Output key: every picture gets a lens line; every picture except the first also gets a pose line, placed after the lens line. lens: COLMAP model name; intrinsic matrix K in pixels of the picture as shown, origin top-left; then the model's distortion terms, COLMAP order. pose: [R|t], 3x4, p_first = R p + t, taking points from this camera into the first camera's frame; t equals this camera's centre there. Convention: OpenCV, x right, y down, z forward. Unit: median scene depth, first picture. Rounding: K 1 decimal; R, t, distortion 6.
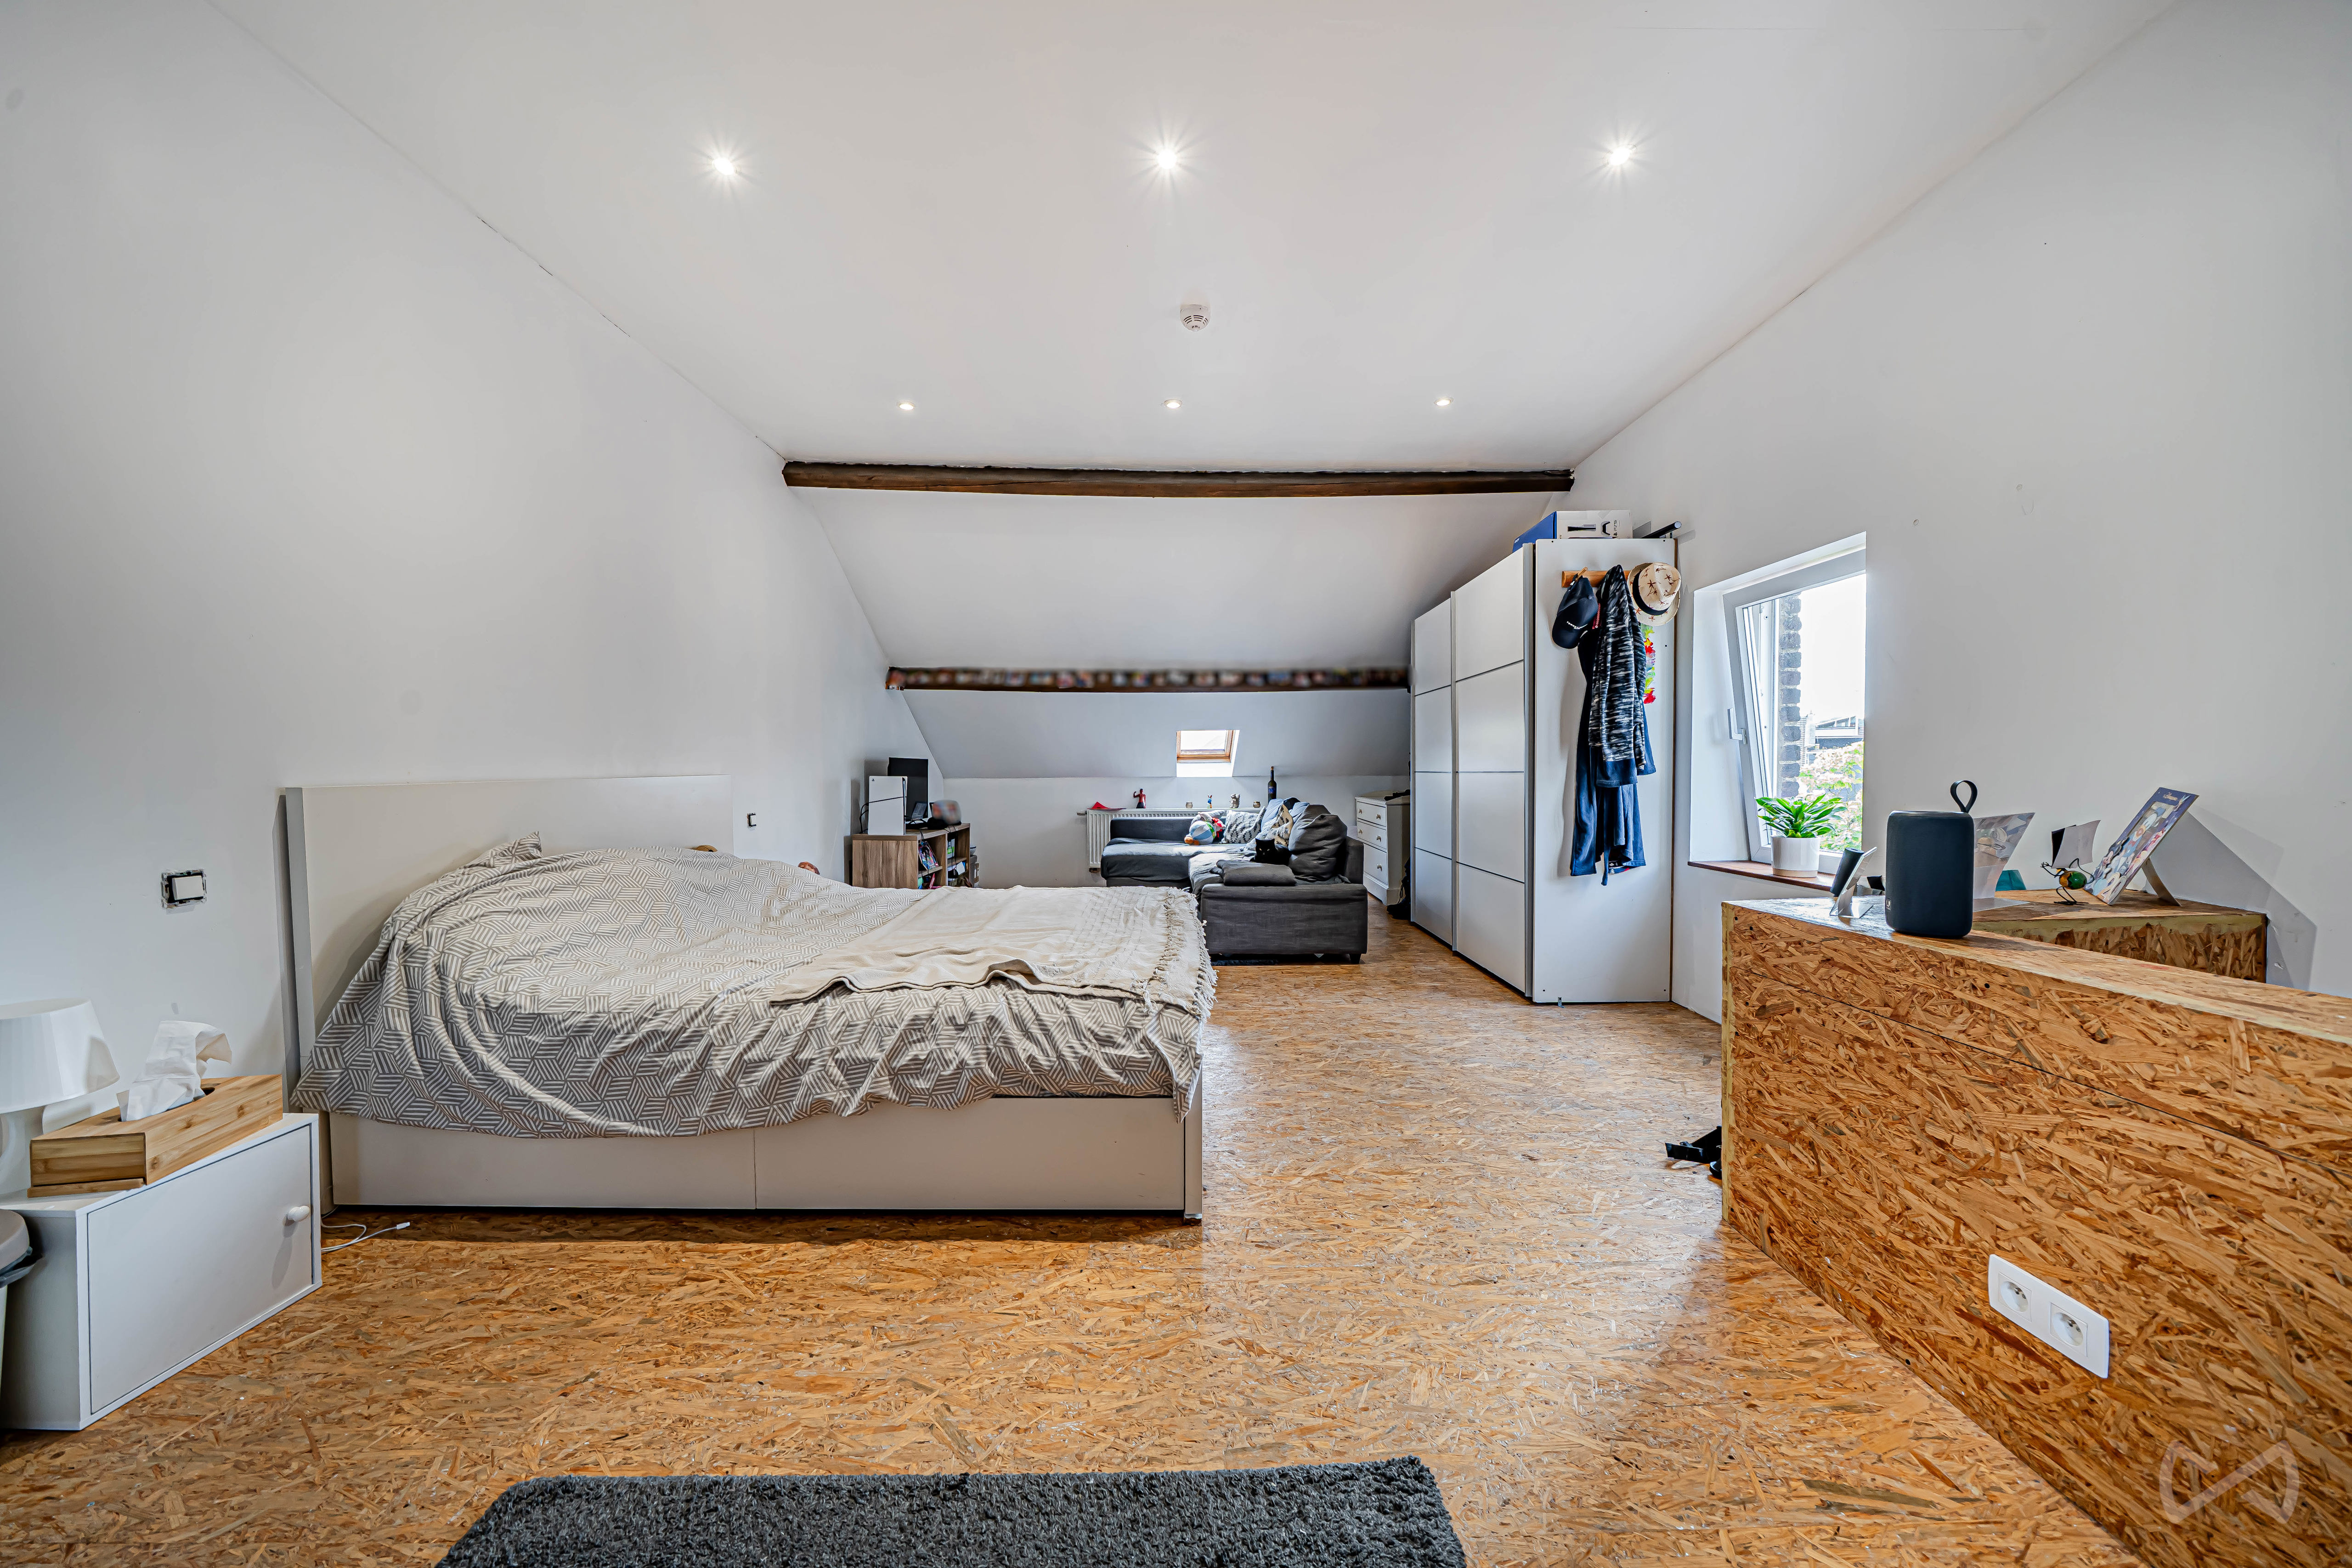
lens RADIAL K [[781.3, 0, 1175.6], [0, 781.3, 794.6], [0, 0, 1]] dist [-0.006903, -0.000161]
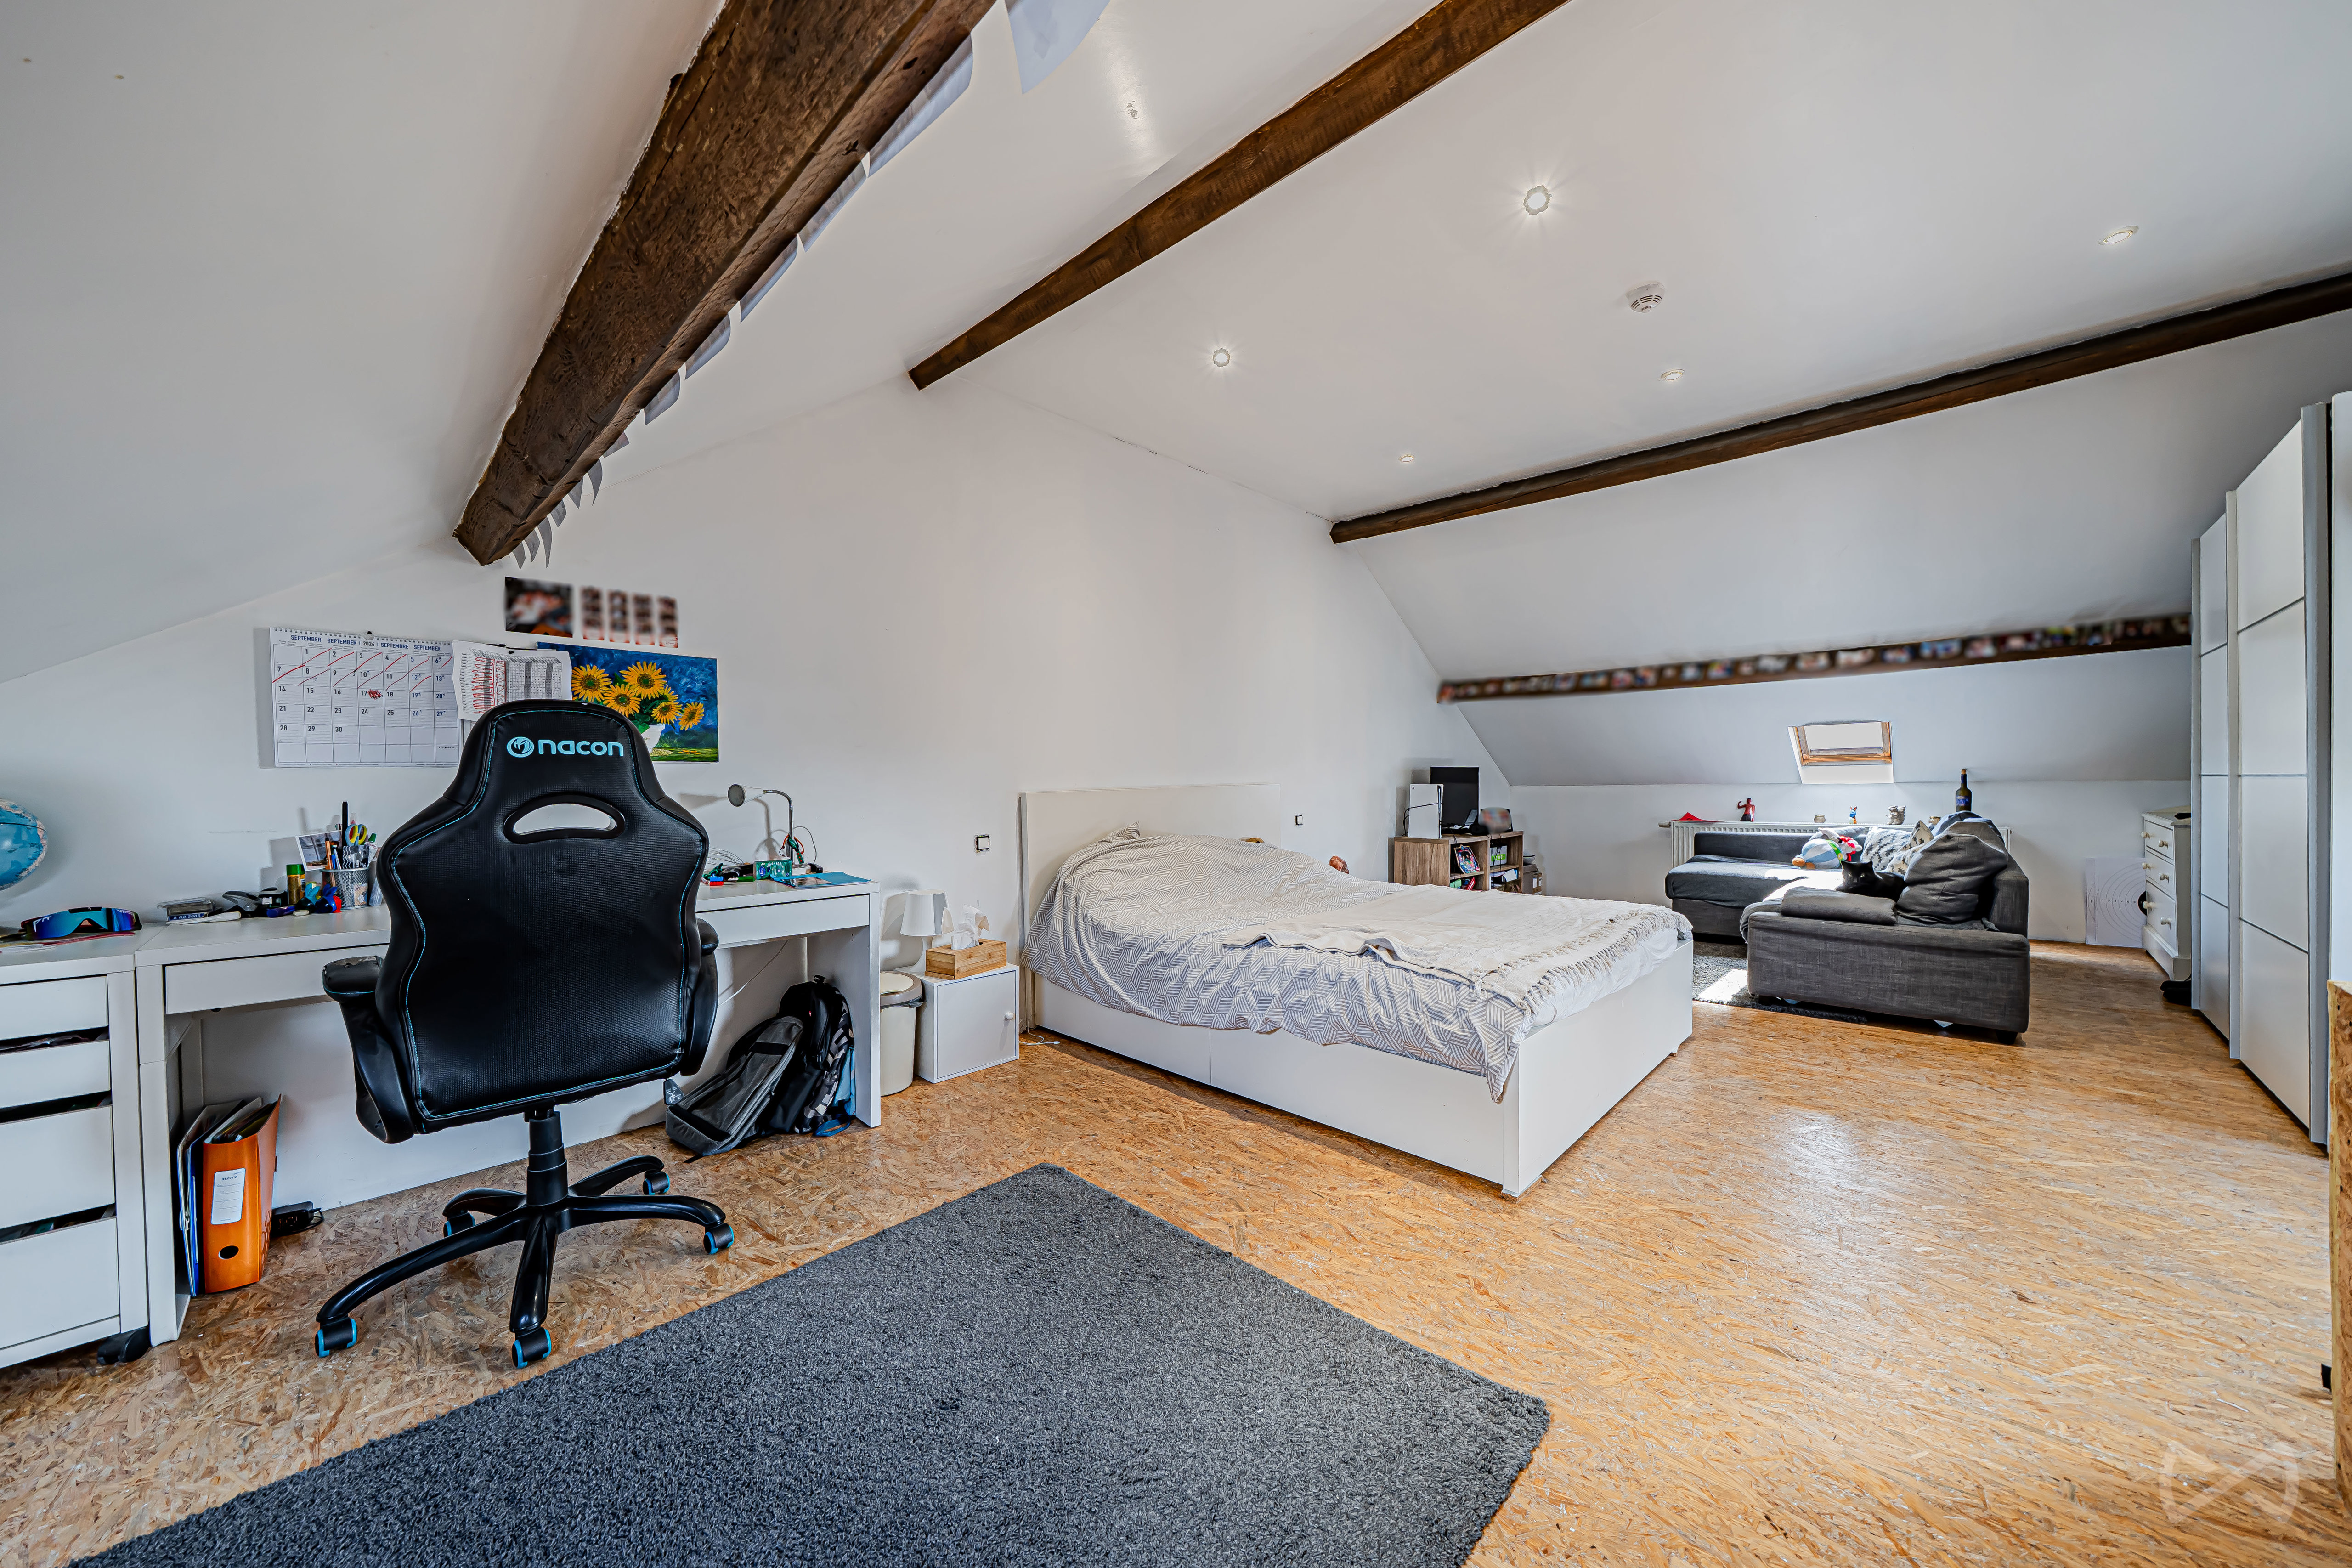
lens RADIAL K [[781.3, 0, 1175.6], [0, 781.3, 794.6], [0, 0, 1]] dist [-0.006903, -0.000161]
pose [[0.725475, 0.006176, -0.688221, 0.395045], [-0.011994, 0.999921, -0.003669, -0.002217], [0.688144, 0.010917, 0.725492, -0.101168]]
